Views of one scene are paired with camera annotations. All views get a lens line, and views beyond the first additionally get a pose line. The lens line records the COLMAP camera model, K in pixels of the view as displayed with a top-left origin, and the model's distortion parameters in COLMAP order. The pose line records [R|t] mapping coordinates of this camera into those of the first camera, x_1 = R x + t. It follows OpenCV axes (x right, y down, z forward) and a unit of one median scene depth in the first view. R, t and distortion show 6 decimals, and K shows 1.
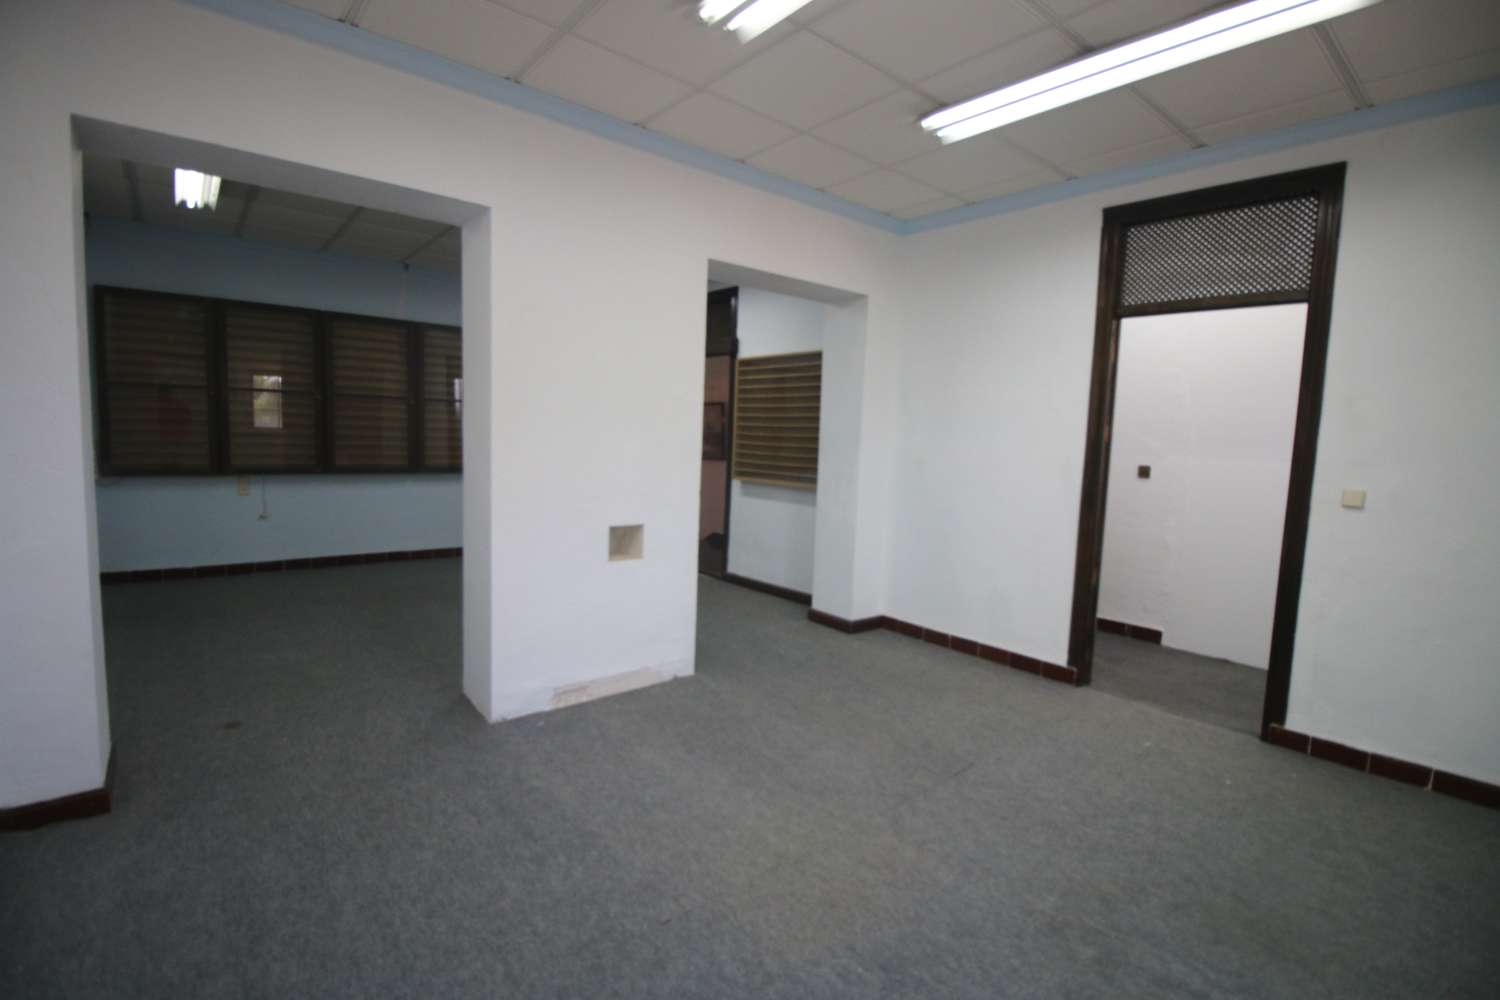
lens RADIAL K [[689.9, 0, 748.0], [0, 689.9, 498.8], [0, 0, 1]] dist [-0.012611, -0.006364]
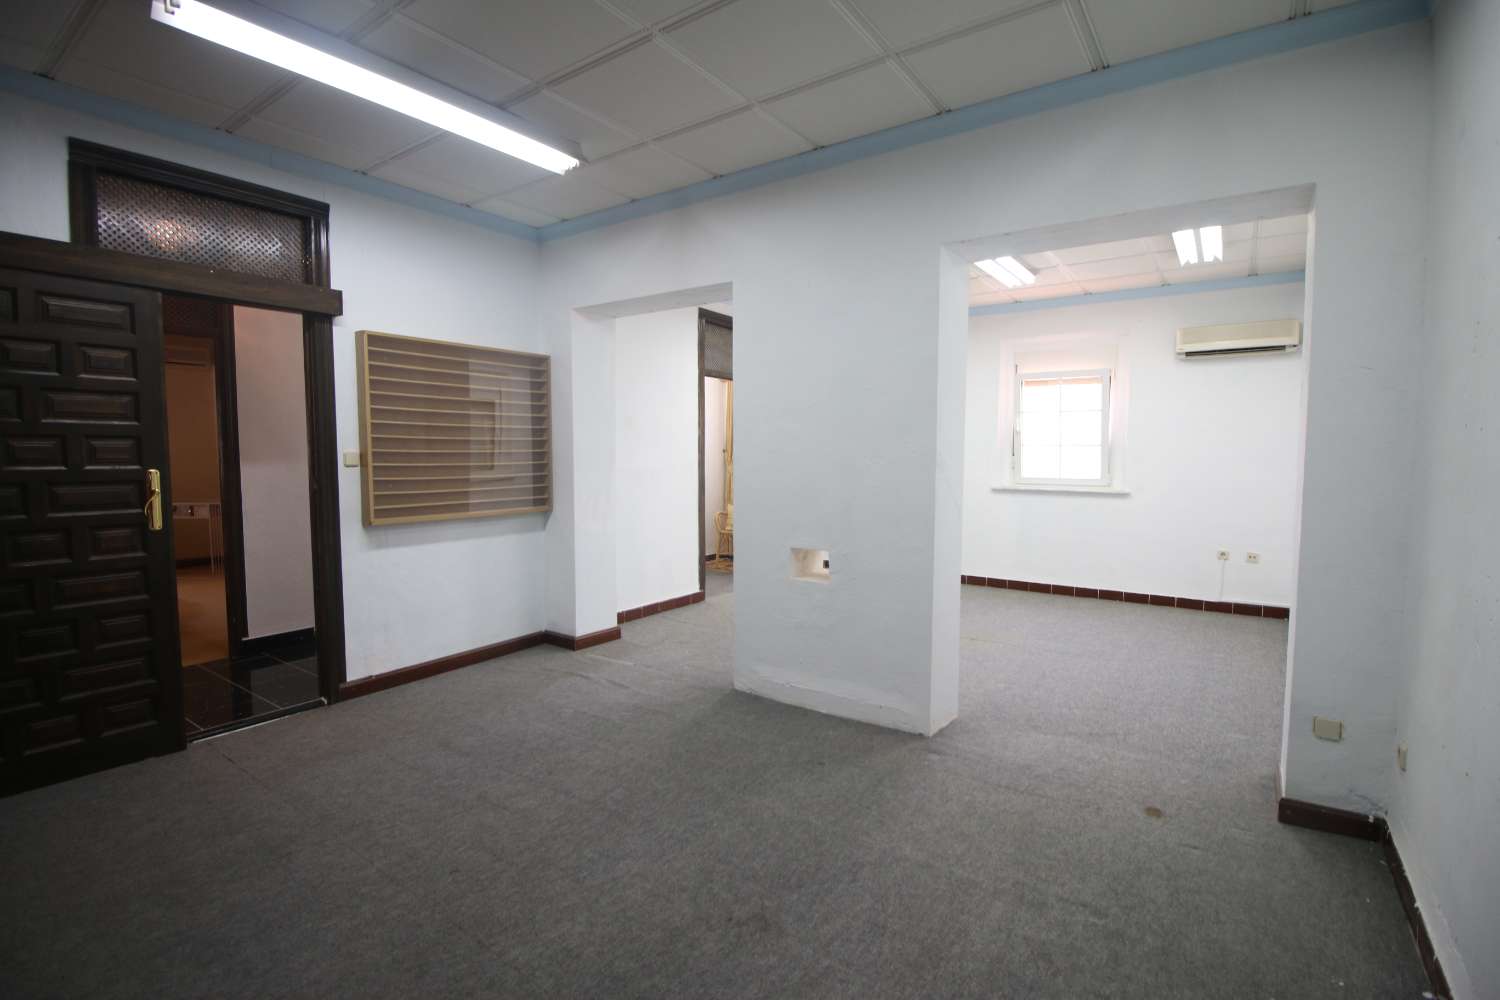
lens RADIAL K [[689.9, 0, 749.0], [0, 689.9, 498.4], [0, 0, 1]] dist [-0.012611, -0.006364]
pose [[-0.243850, -0.094705, 0.965178, -1.260731], [0.087623, 0.988999, 0.119180, -0.173384], [-0.965846, 0.113634, -0.232869, 1.460070]]
